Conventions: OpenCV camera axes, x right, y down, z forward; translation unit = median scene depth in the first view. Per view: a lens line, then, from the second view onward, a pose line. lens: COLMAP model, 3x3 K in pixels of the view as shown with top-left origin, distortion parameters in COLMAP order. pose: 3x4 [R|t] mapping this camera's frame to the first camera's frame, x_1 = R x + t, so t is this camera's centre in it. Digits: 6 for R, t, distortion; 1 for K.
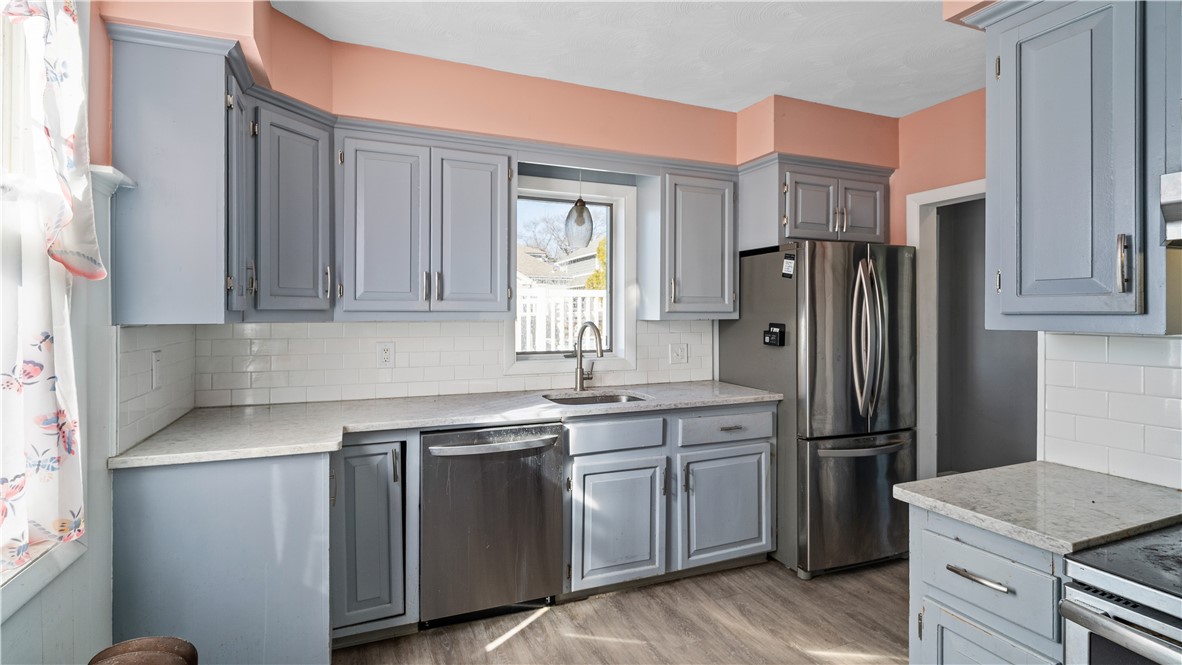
lens RADIAL K [[560.1, 0, 590.7], [0, 560.1, 322.7], [0, 0, 1]] dist [-0.009221, 0.001854]
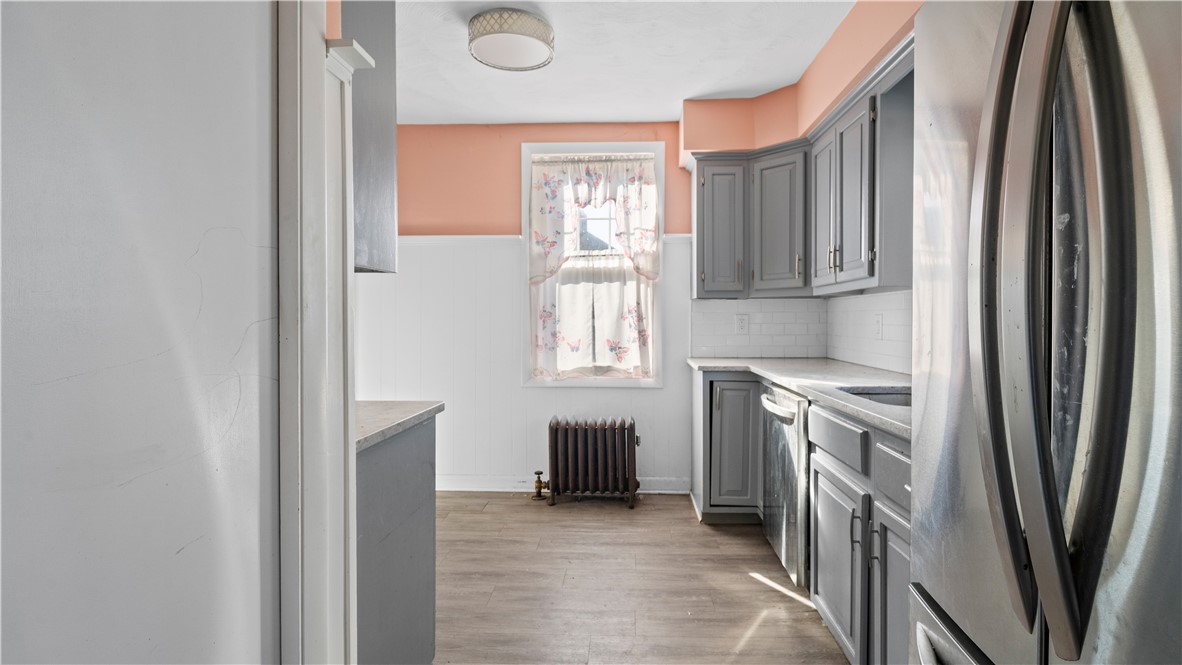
lens RADIAL K [[560.1, 0, 591.5], [0, 560.1, 328.3], [0, 0, 1]] dist [-0.009221, 0.001854]
pose [[-0.442741, 0.018624, -0.896456, 0.963764], [-0.005930, 0.999702, 0.023697, 0.047307], [0.896630, 0.015807, -0.442498, 1.166284]]
